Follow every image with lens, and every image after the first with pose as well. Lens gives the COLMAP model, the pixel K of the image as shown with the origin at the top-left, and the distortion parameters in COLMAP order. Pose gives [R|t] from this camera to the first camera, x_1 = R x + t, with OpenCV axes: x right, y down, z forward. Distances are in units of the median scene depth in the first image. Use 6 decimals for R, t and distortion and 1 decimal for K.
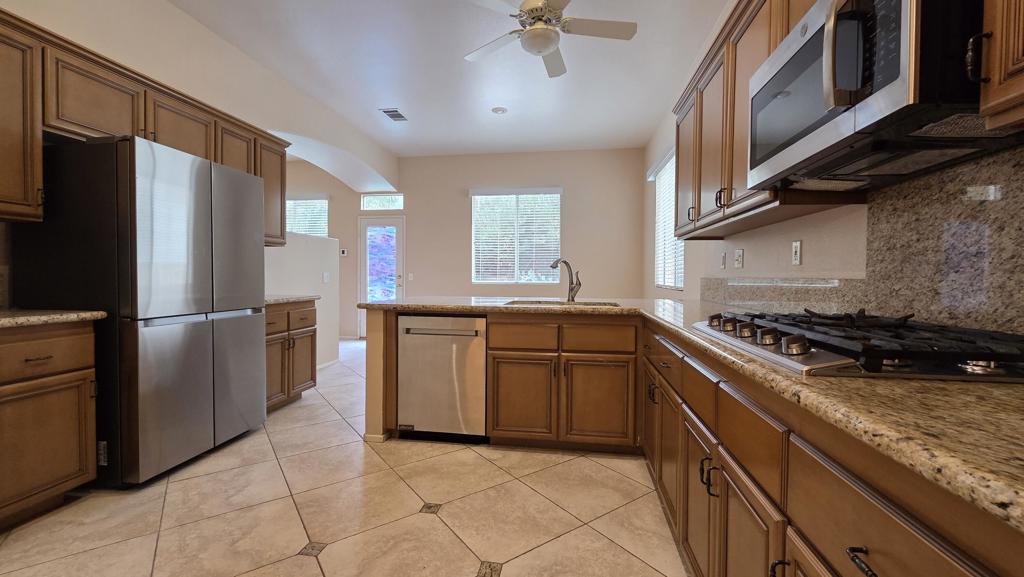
lens RADIAL K [[417.6, 0, 512.7], [0, 417.6, 284.5], [0, 0, 1]] dist [0.000954, -0.000713]
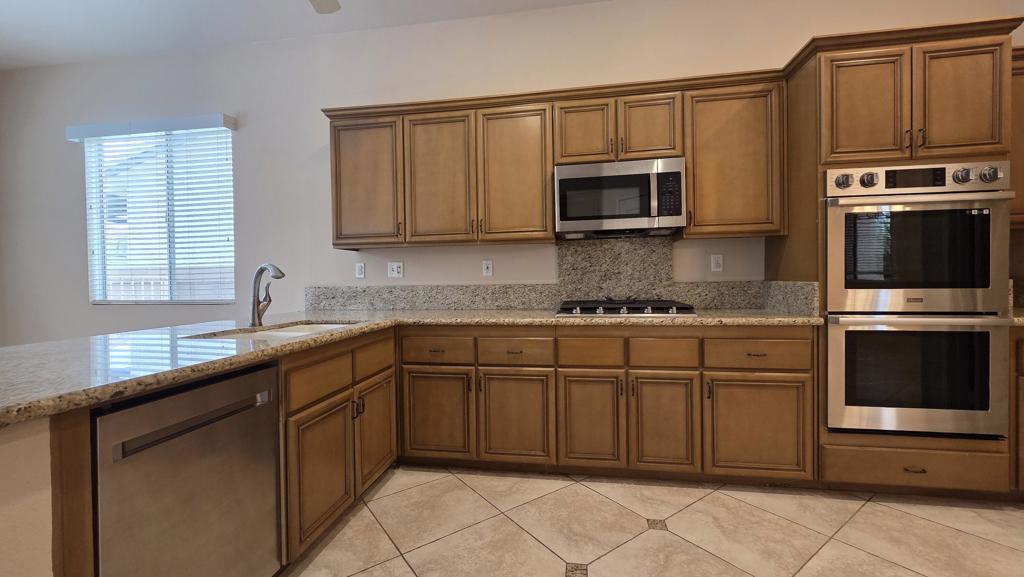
lens RADIAL K [[417.6, 0, 508.8], [0, 417.6, 285.1], [0, 0, 1]] dist [0.000954, -0.000713]
pose [[0.015842, -0.022794, 0.999615, -0.667126], [0.036430, 0.999090, 0.022204, -0.033729], [-0.999211, 0.036064, 0.016658, 0.697150]]
